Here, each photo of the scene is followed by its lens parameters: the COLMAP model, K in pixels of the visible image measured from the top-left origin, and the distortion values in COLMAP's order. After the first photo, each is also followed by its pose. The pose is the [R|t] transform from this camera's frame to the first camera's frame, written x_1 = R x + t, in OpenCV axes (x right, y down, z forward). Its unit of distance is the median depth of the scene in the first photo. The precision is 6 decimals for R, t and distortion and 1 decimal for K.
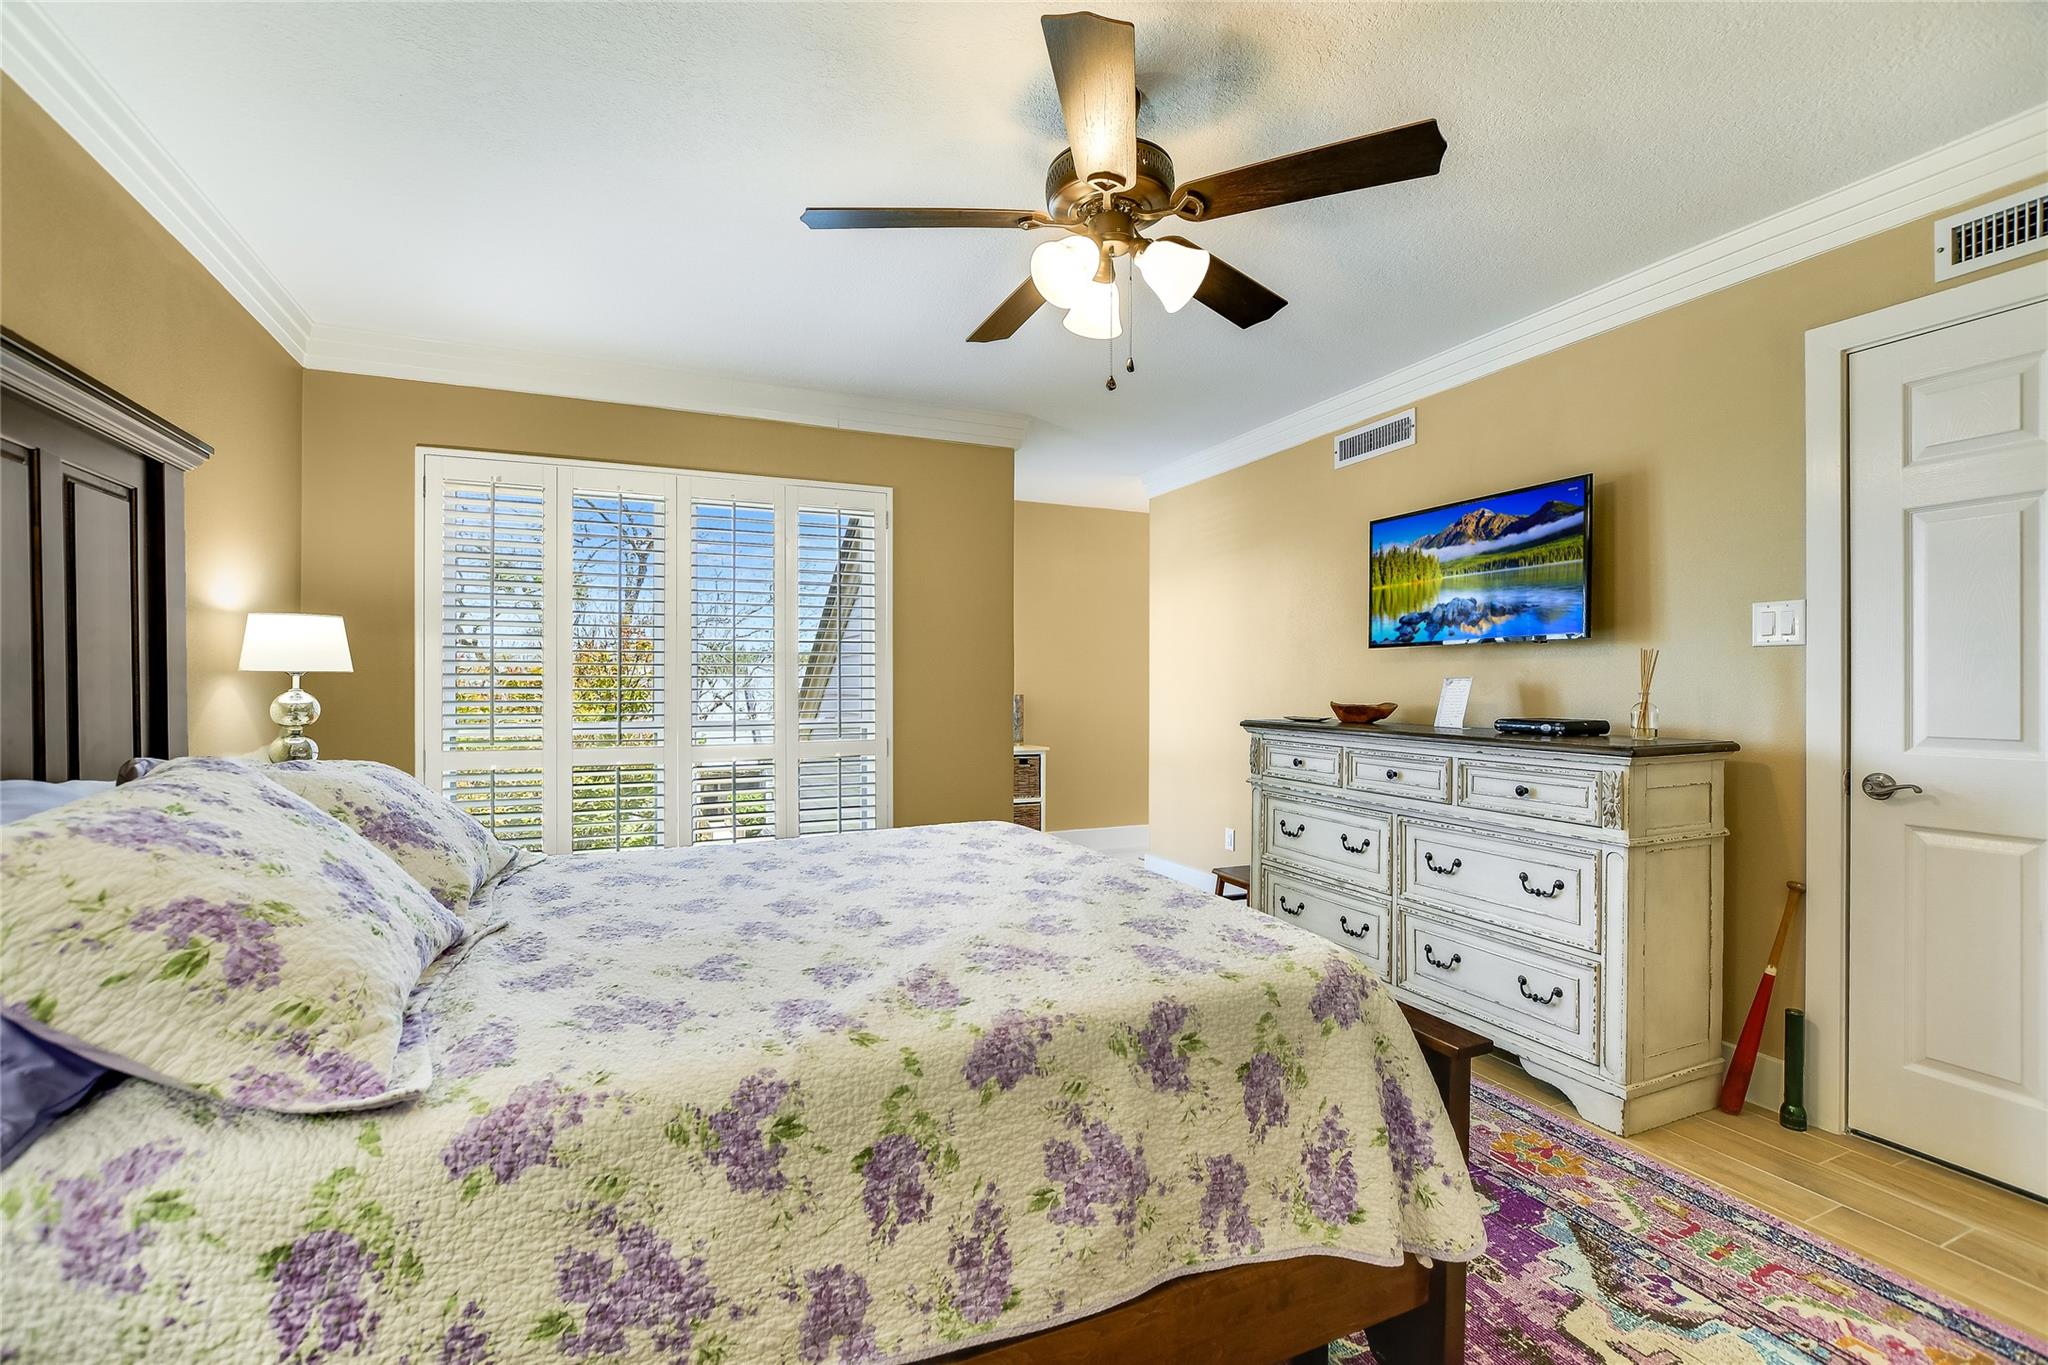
lens RADIAL K [[898.9, 0, 1021.8], [0, 898.9, 698.5], [0, 0, 1]] dist [-0.014937, 0.000143]
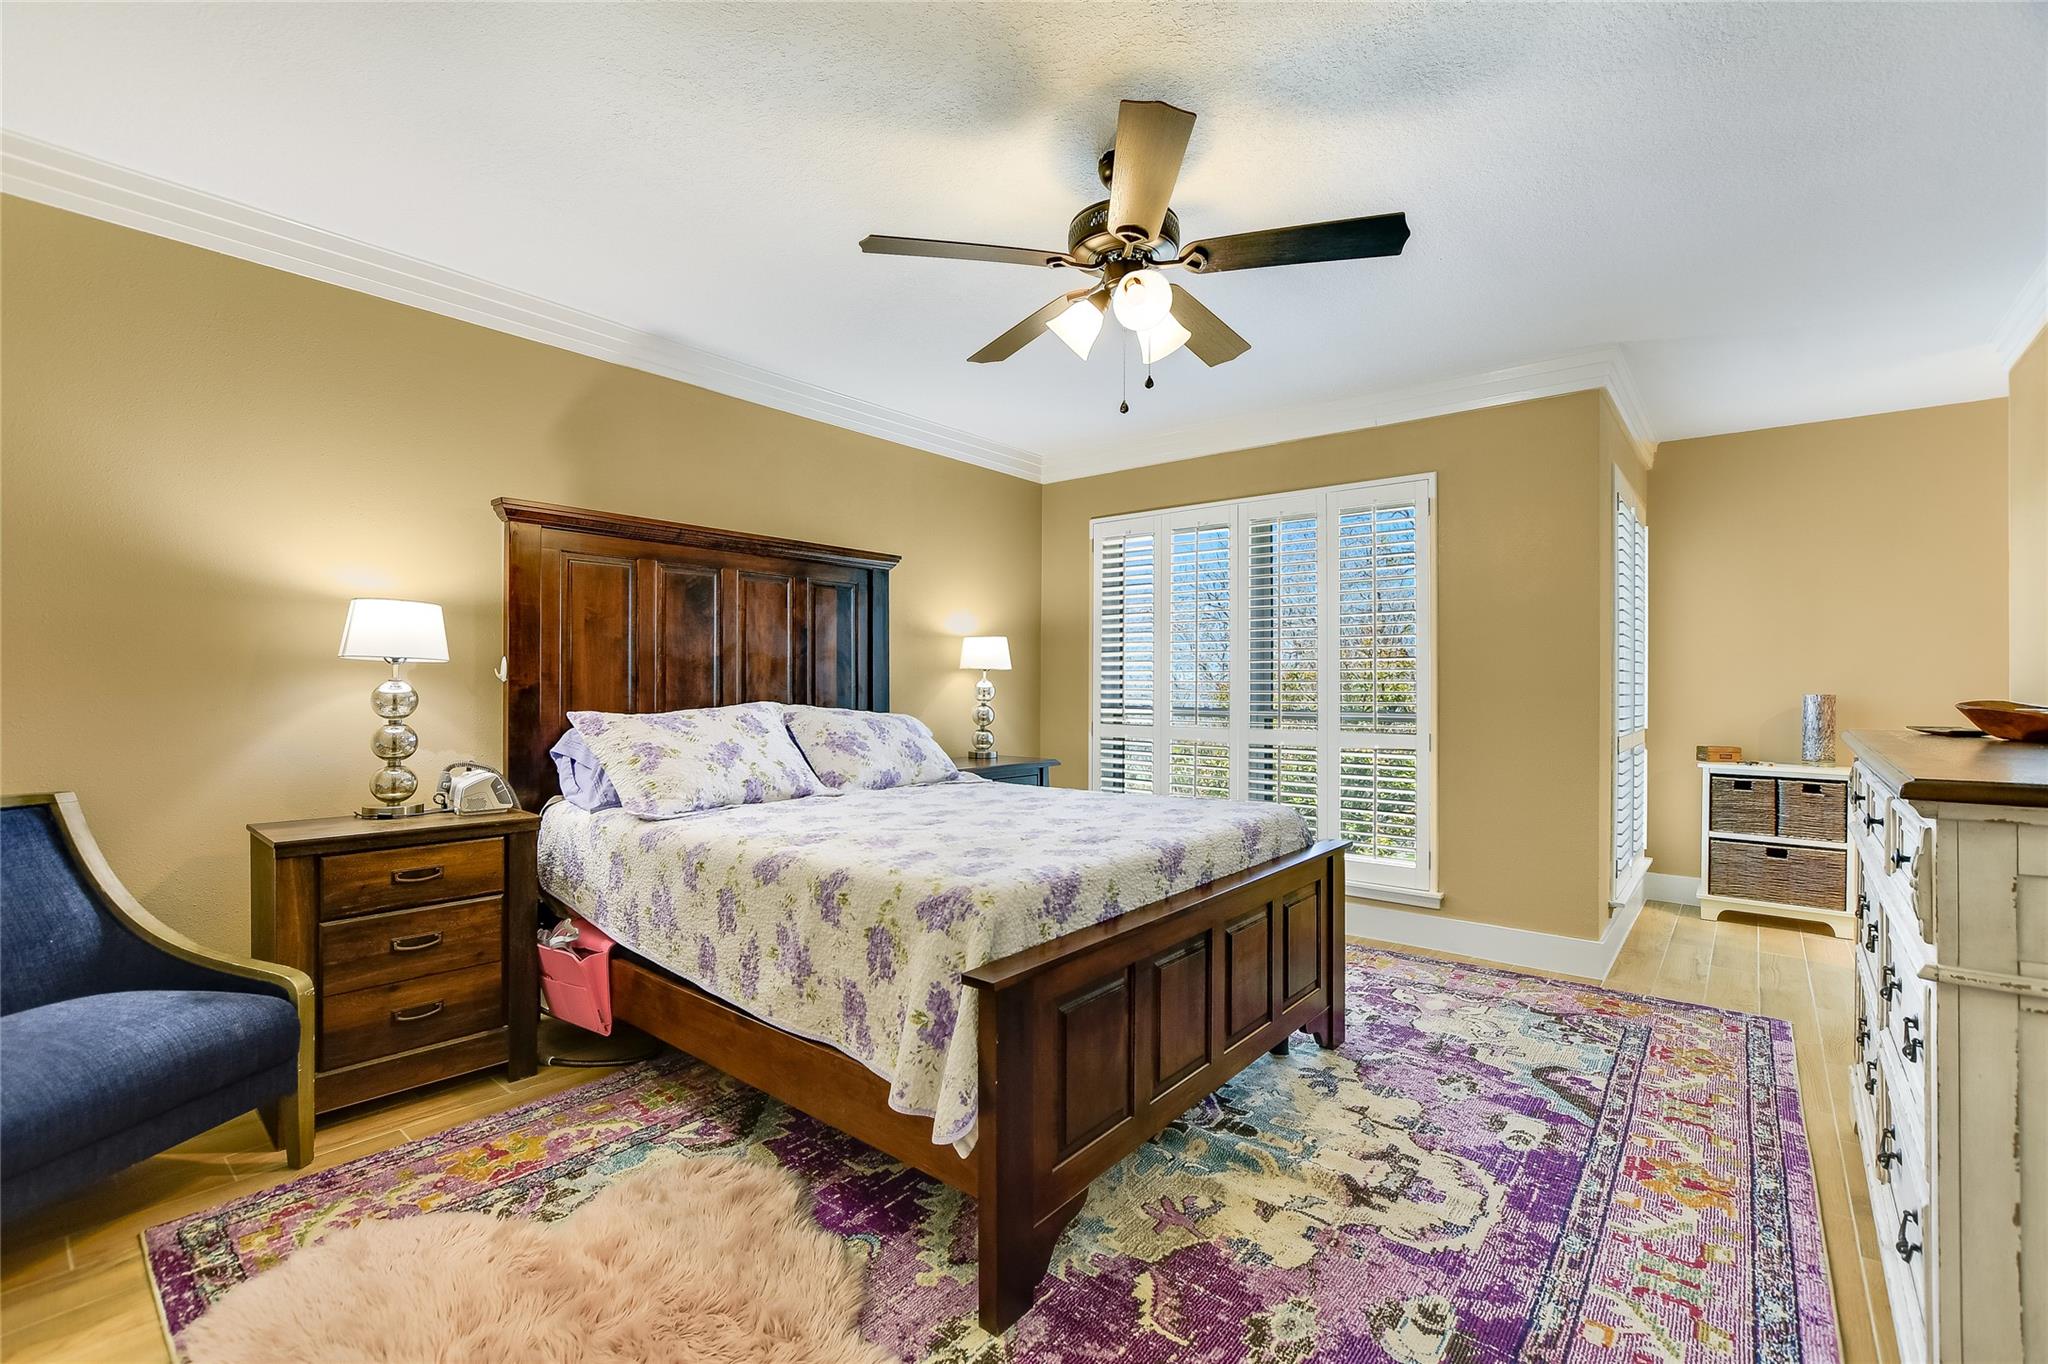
lens RADIAL K [[898.9, 0, 1021.8], [0, 898.9, 698.0], [0, 0, 1]] dist [-0.014937, 0.000143]
pose [[0.437799, 0.015751, -0.898935, 1.721133], [-0.018139, 0.999798, 0.008684, 0.022581], [0.898890, 0.012504, 0.437996, 0.607503]]
